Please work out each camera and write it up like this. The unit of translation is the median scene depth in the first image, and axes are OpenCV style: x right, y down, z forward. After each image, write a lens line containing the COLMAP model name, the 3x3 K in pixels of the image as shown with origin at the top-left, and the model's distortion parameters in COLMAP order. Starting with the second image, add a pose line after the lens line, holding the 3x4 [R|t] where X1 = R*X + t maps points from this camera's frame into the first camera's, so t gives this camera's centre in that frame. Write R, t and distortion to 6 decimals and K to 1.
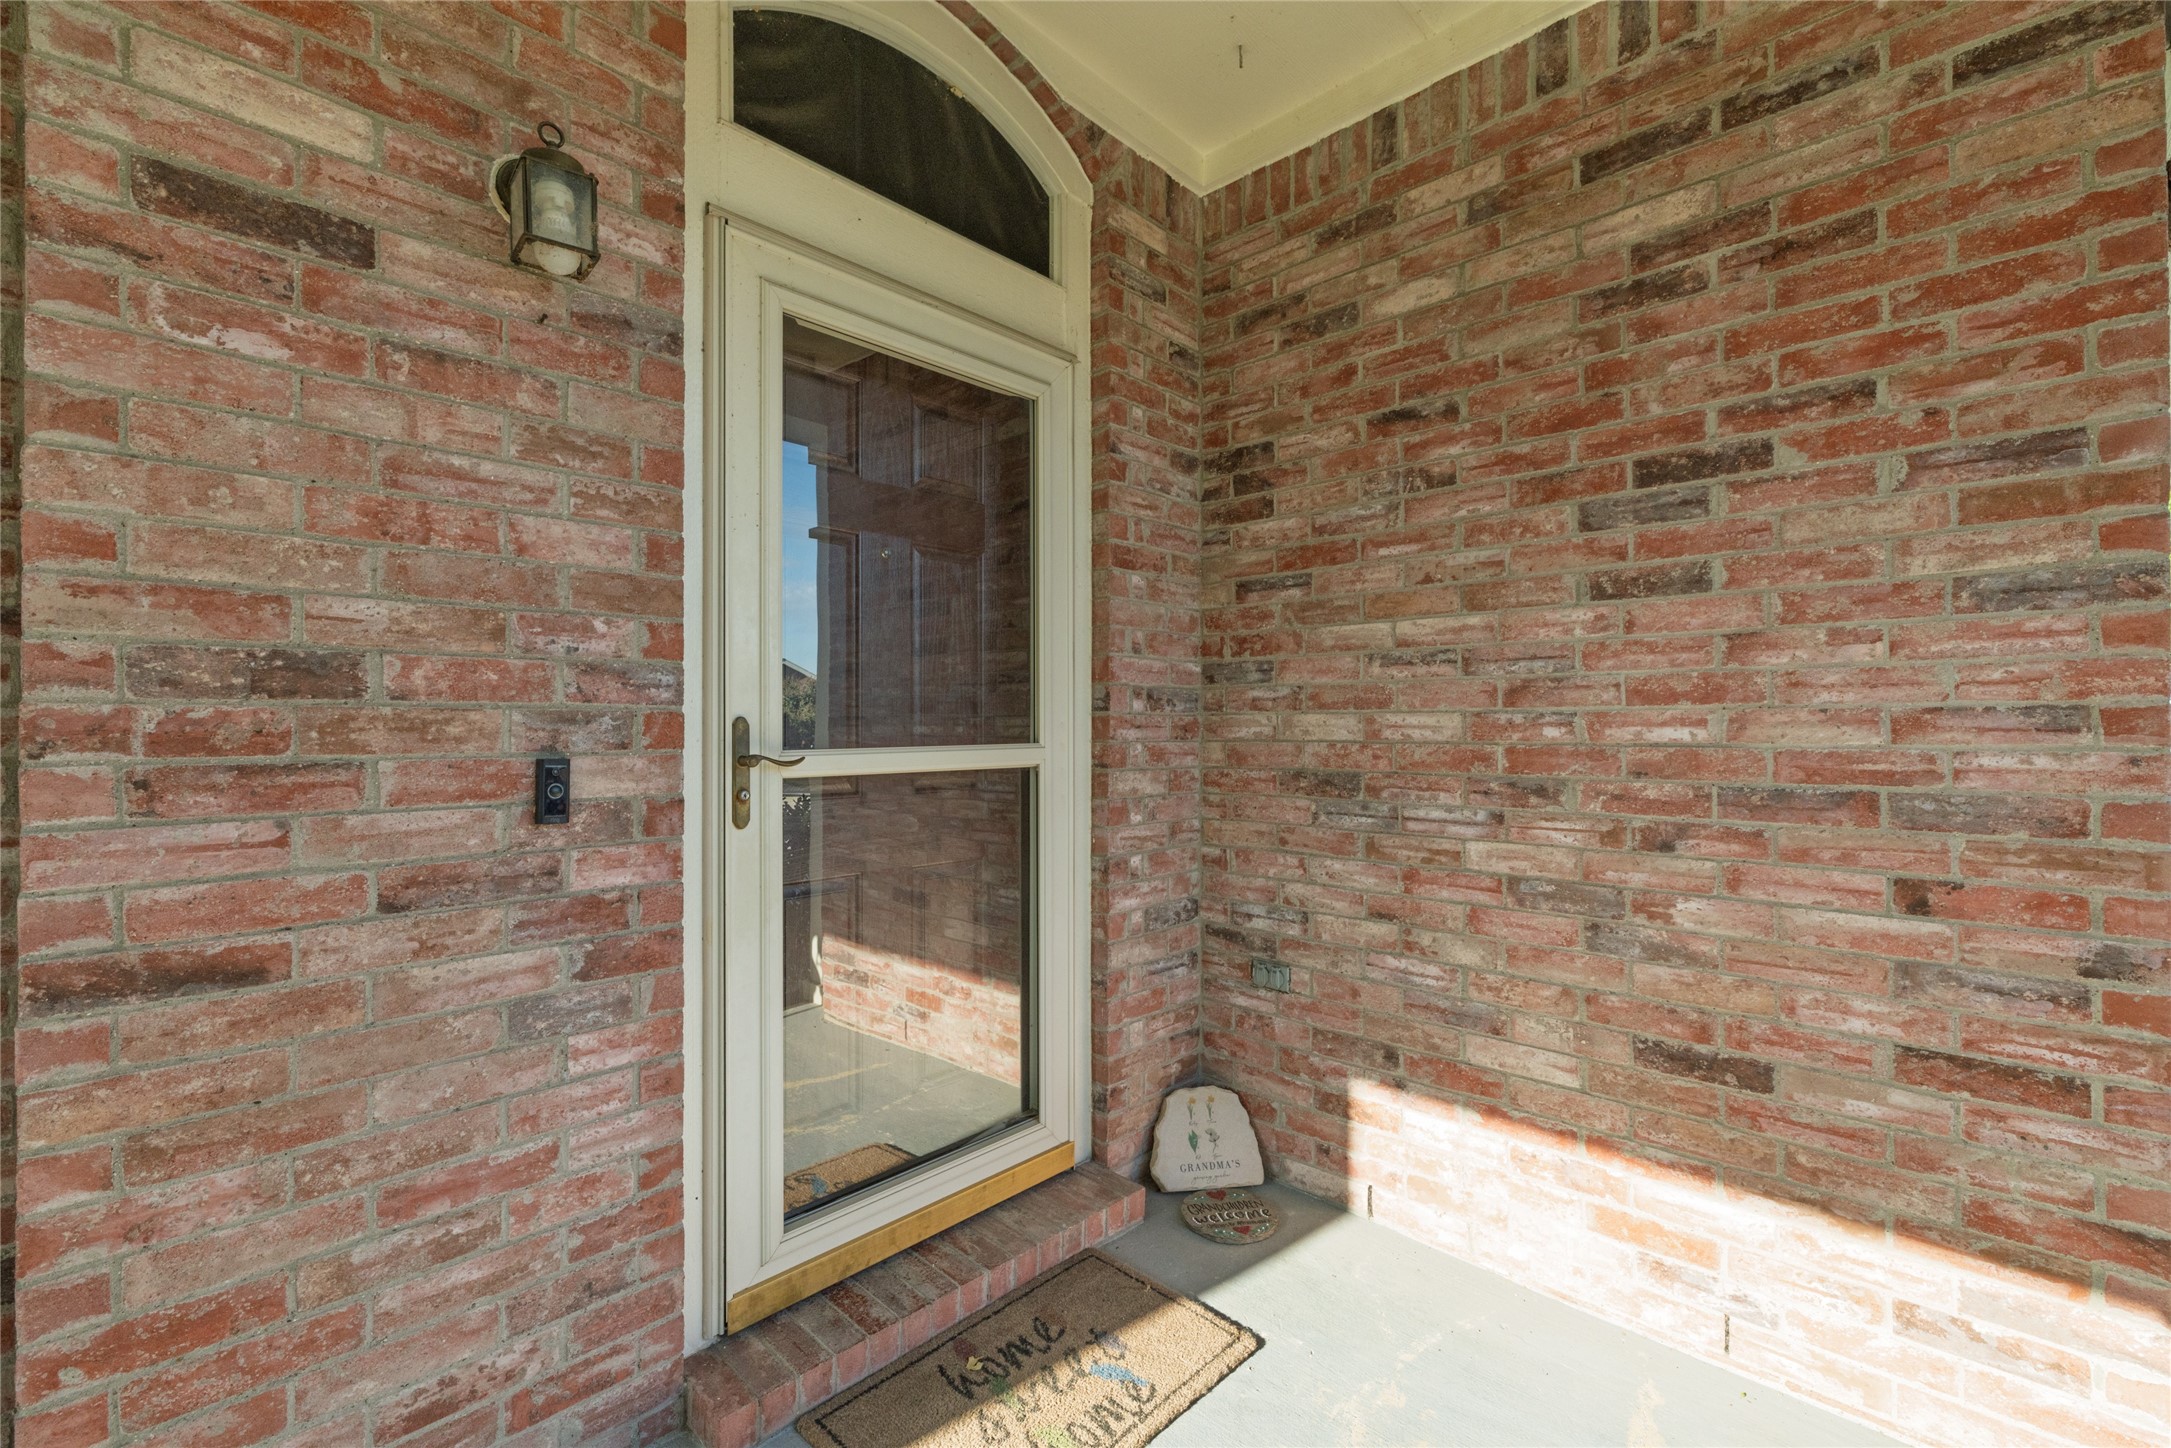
lens RADIAL K [[917.6, 0, 1078.1], [0, 917.6, 721.6], [0, 0, 1]] dist [0.001502, 0.000227]
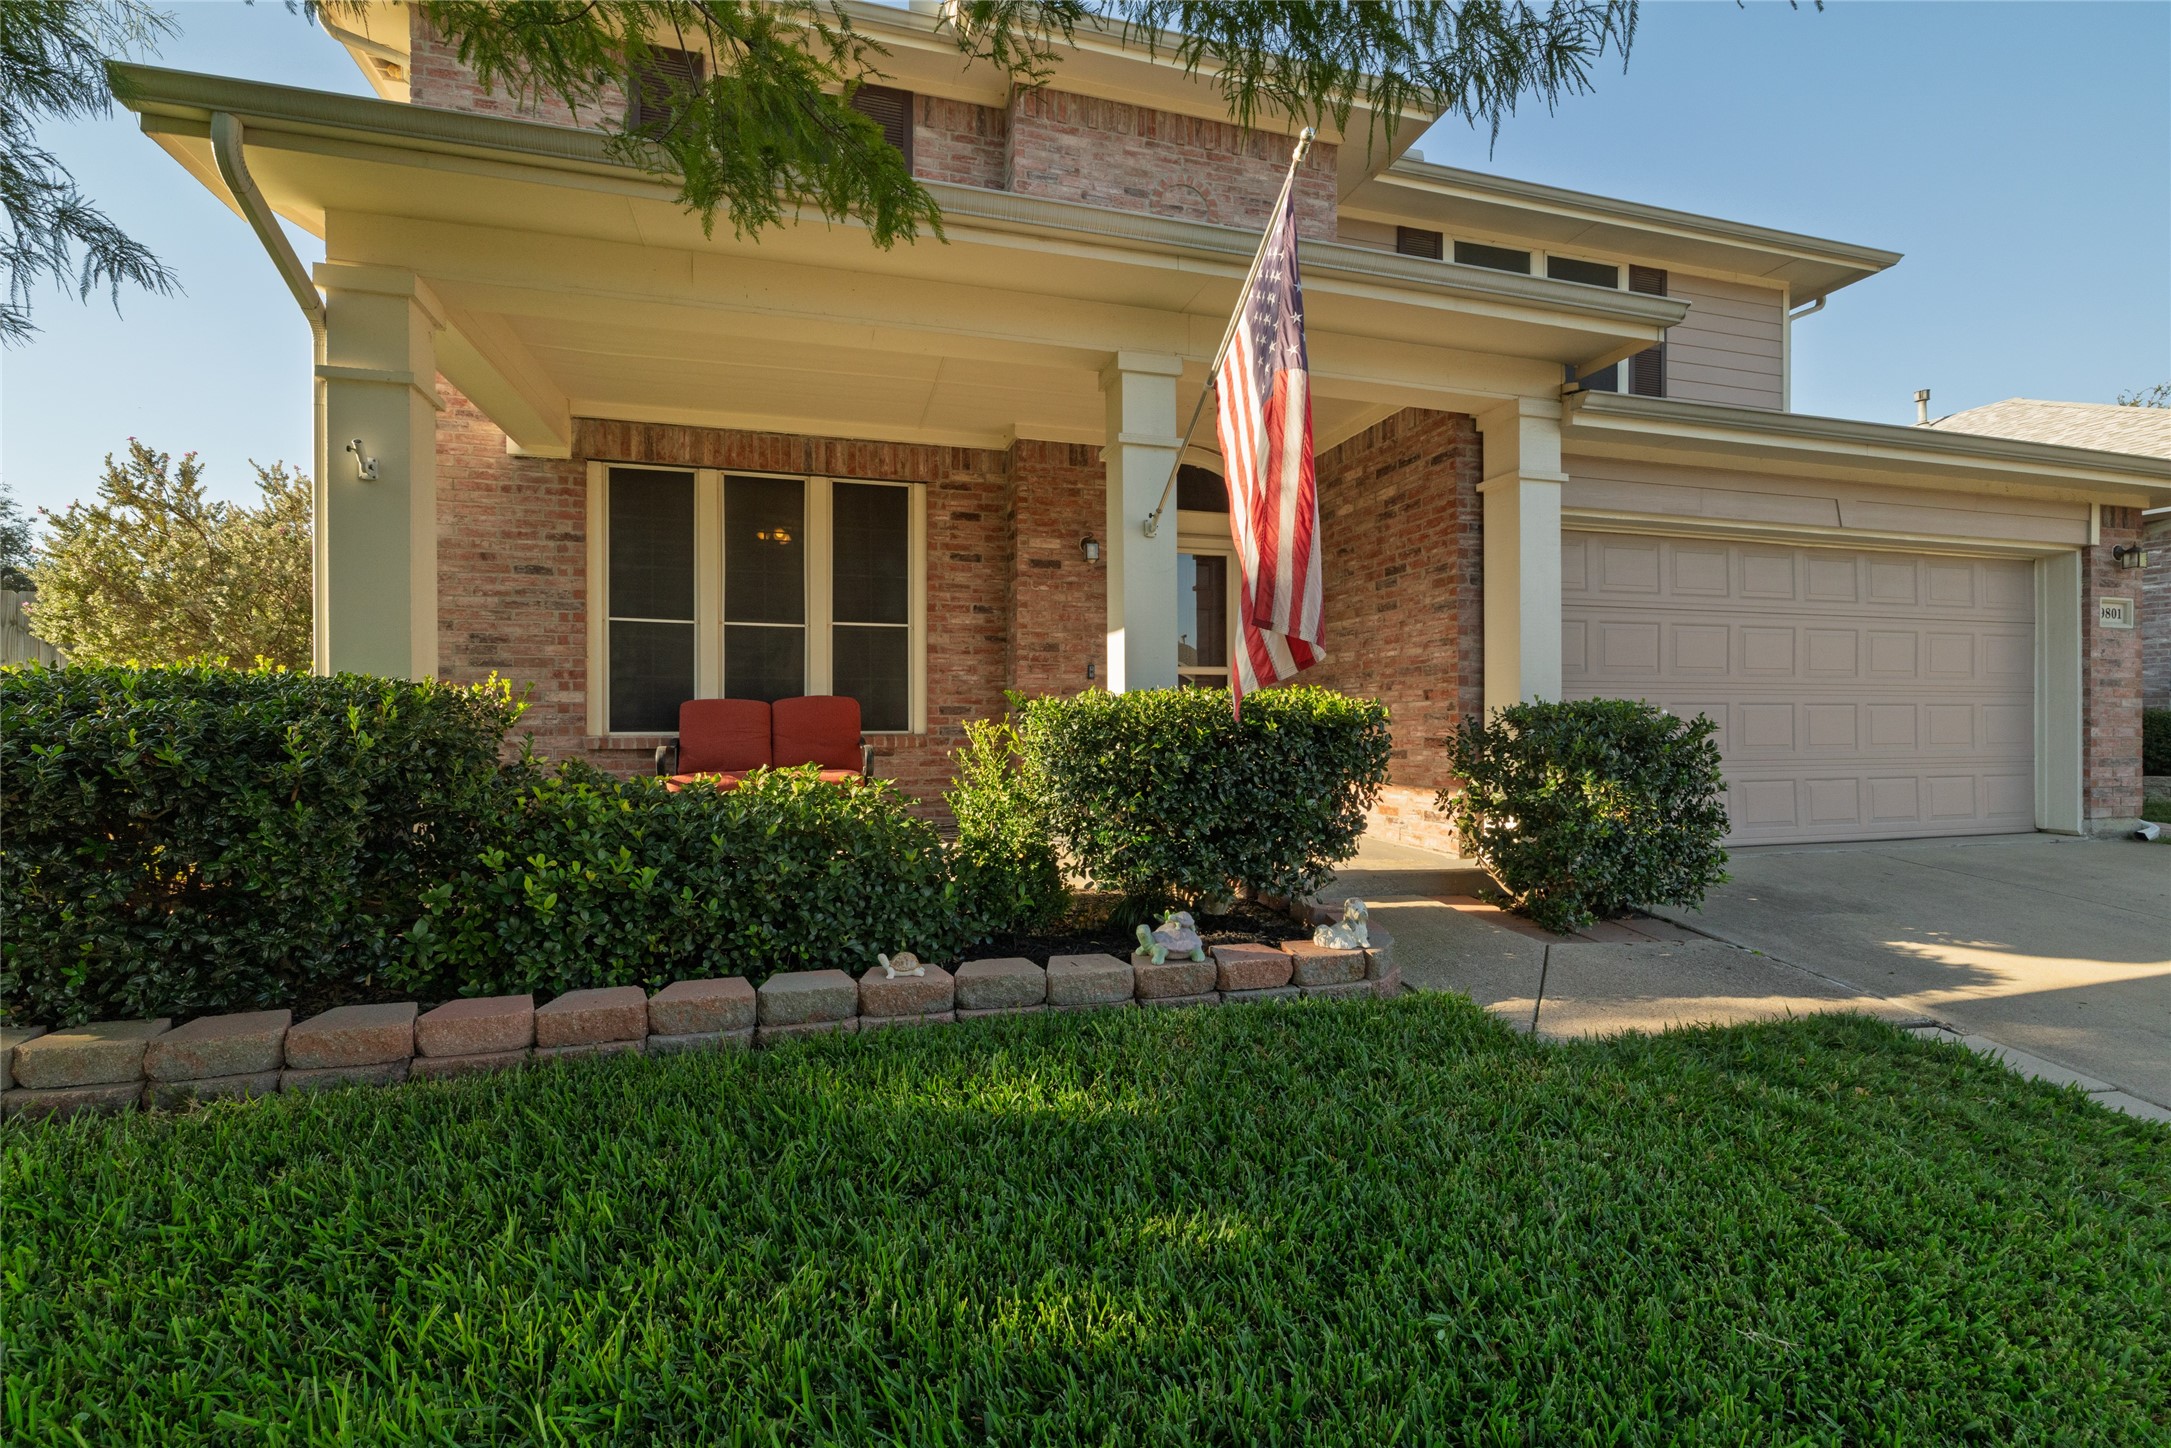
lens RADIAL K [[917.6, 0, 1082.0], [0, 917.6, 721.1], [0, 0, 1]] dist [0.001502, 0.000227]
pose [[0.857892, 0.000082, -0.513829, 1.540193], [0.001307, 0.999996, 0.002342, 0.272966], [0.513828, -0.002681, 0.857889, -2.612488]]
